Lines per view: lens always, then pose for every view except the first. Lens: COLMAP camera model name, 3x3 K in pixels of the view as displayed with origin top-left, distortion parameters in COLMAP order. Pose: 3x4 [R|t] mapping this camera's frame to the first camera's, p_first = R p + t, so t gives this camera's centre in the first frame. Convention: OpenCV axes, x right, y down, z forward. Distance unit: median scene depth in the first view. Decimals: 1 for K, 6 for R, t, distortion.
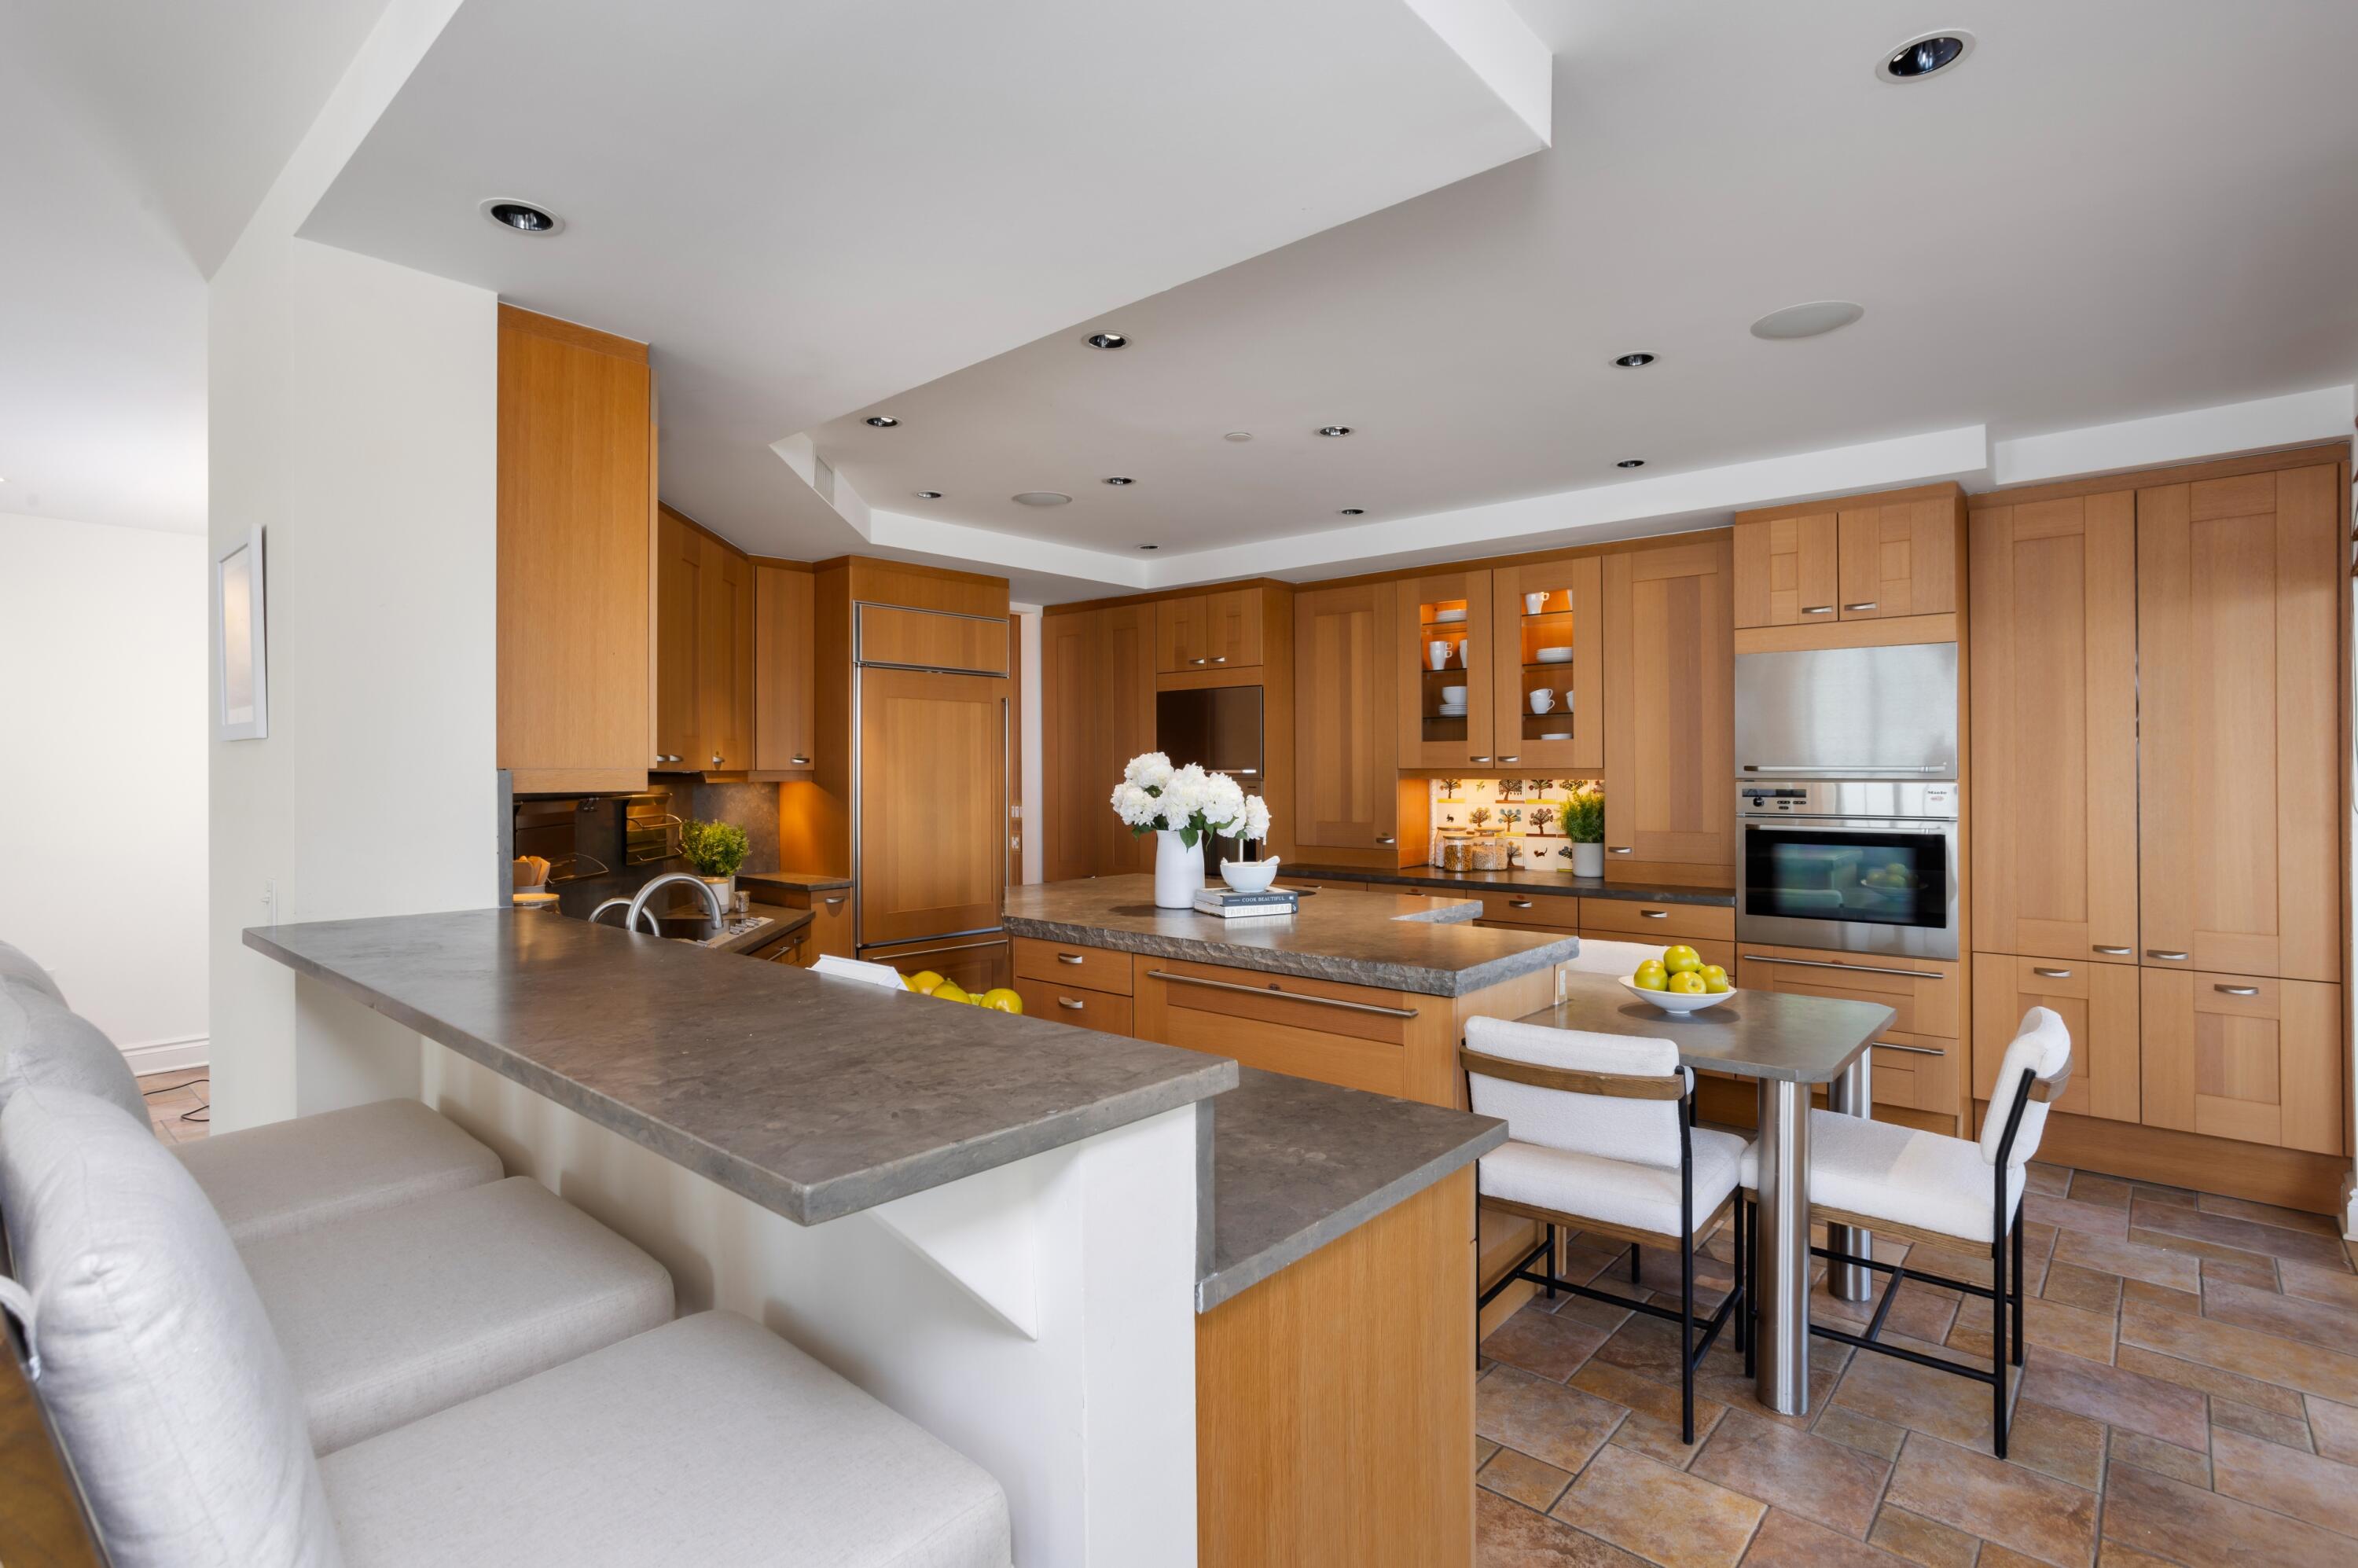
lens RADIAL K [[1158.9, 0, 1147.1], [0, 1158.9, 754.3], [0, 0, 1]] dist [-0.053735, 0.037879]
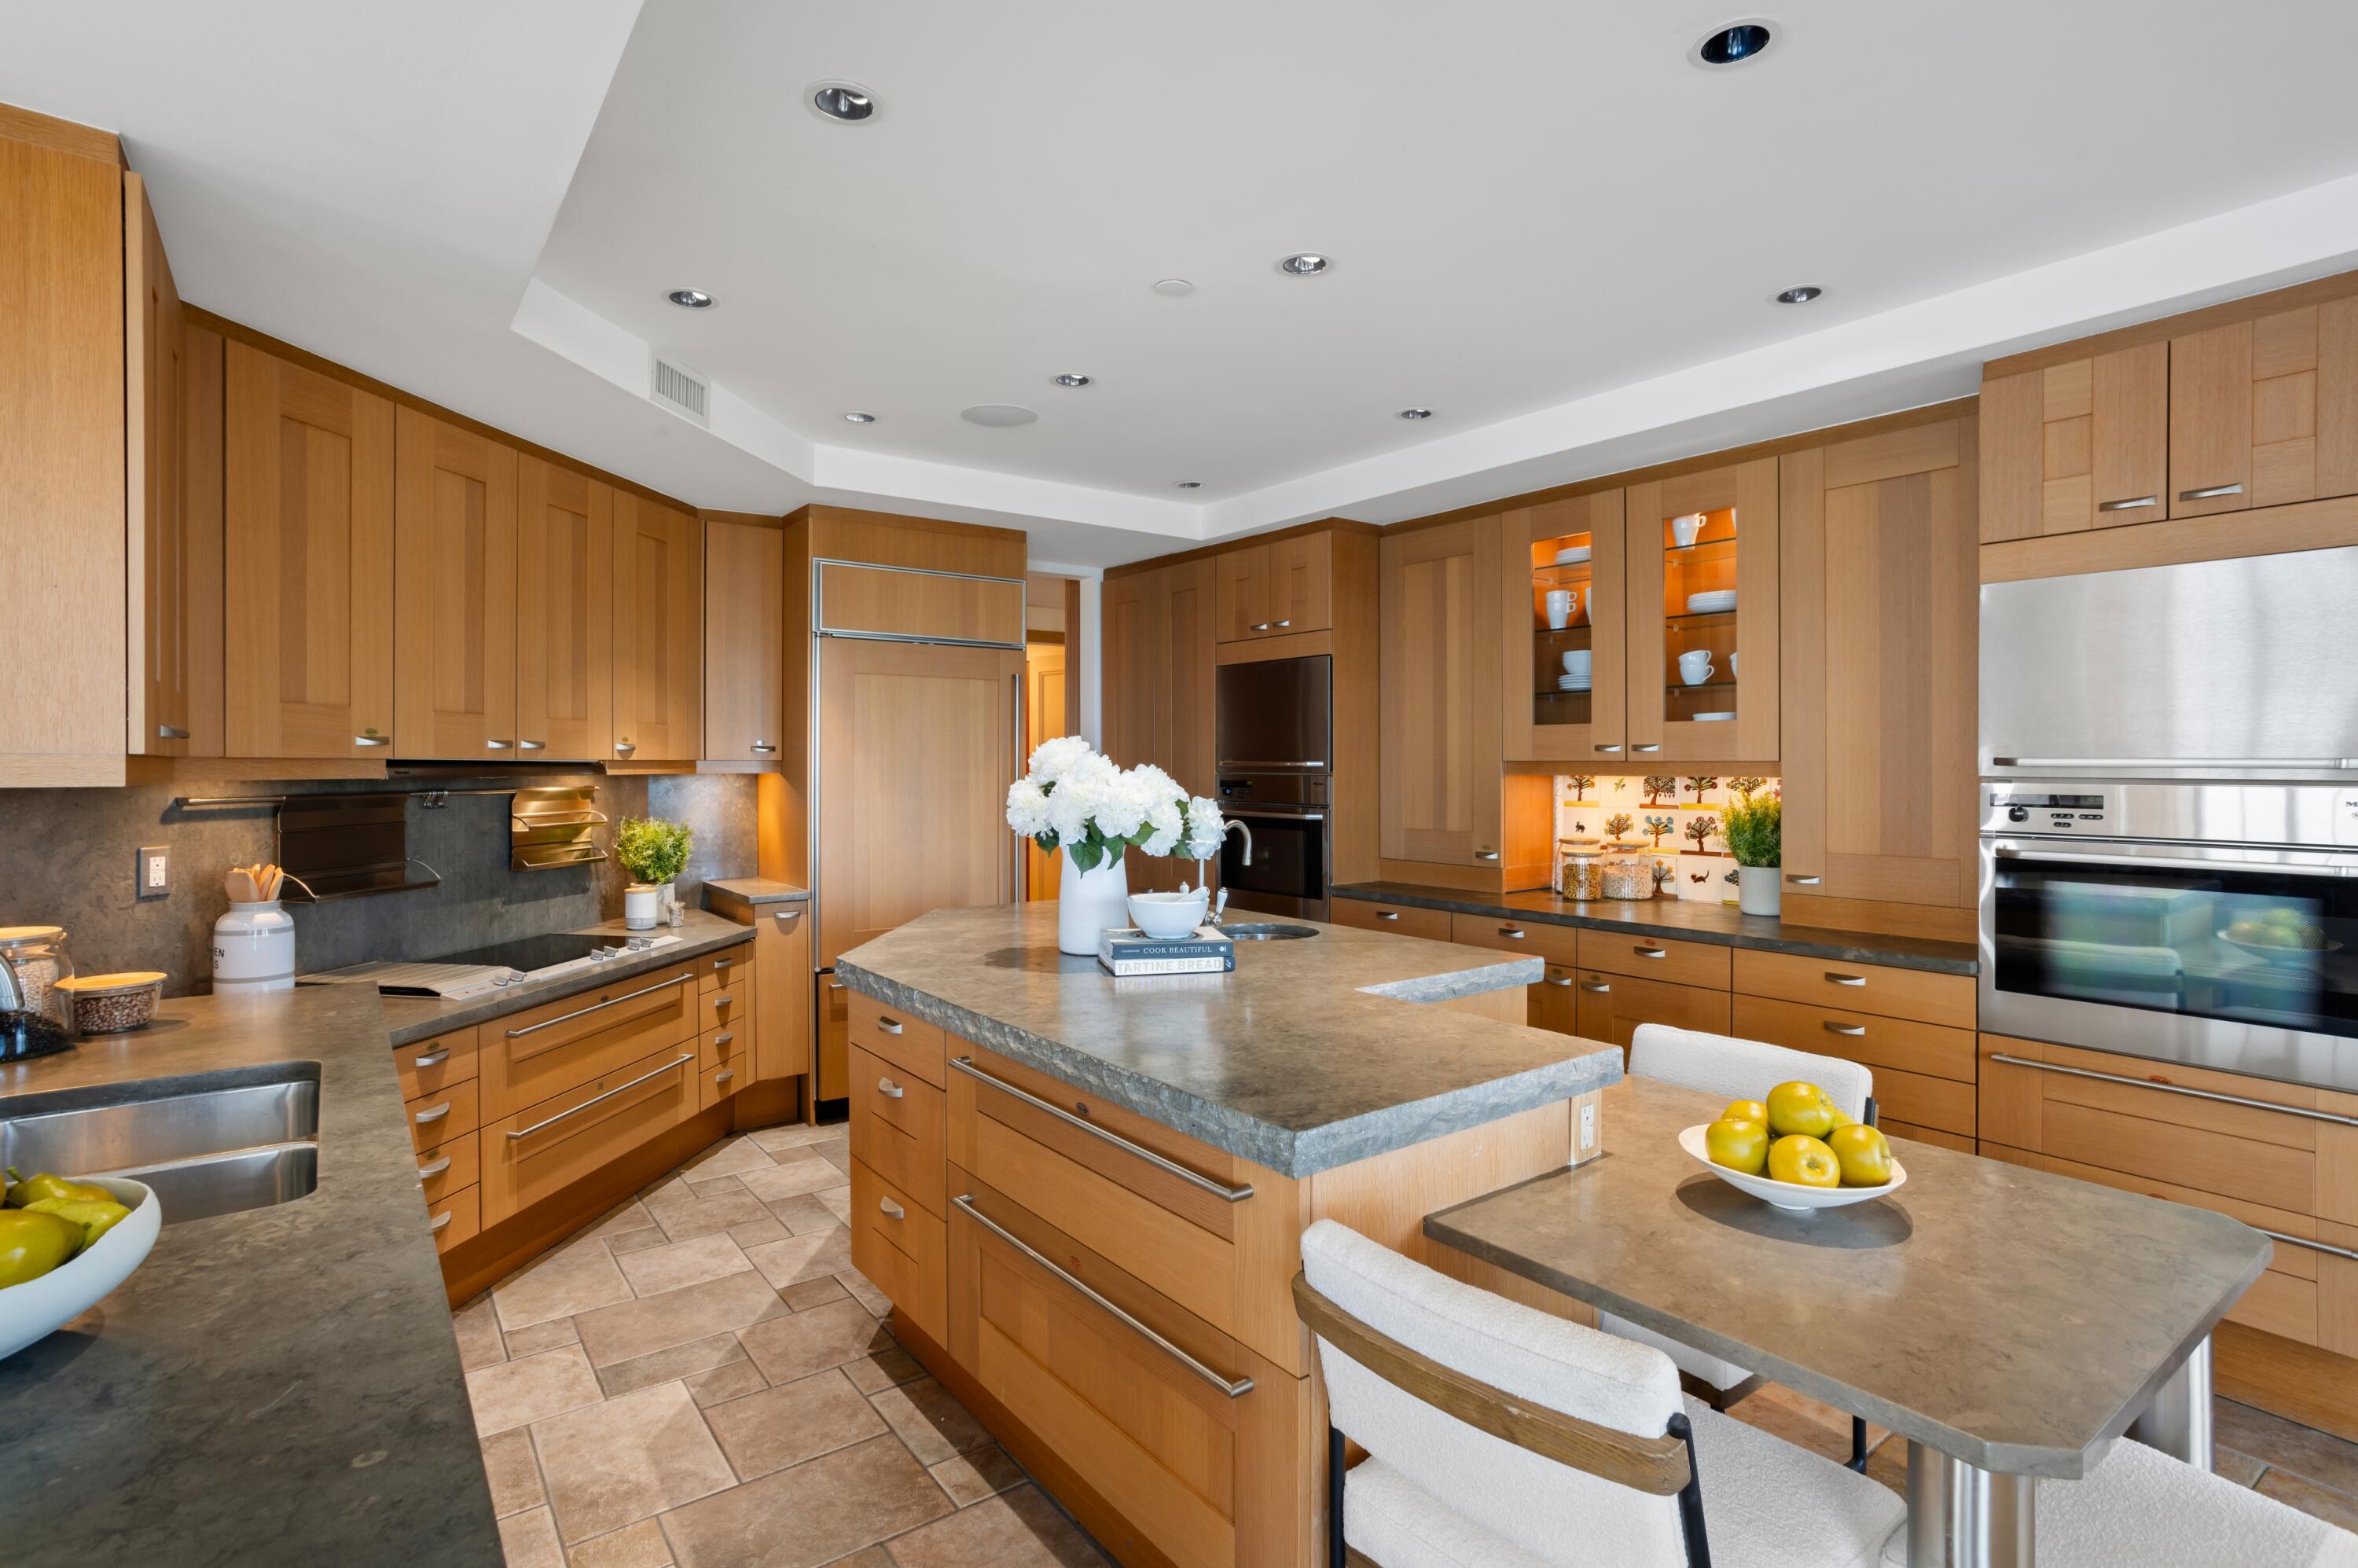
lens RADIAL K [[1158.9, 0, 1147.1], [0, 1158.9, 754.3], [0, 0, 1]] dist [-0.053735, 0.037879]
pose [[0.978569, 0.002288, -0.205905, 0.153174], [-0.001073, 0.999981, 0.006014, 0.004033], [0.205915, -0.005664, 0.978553, 0.226947]]
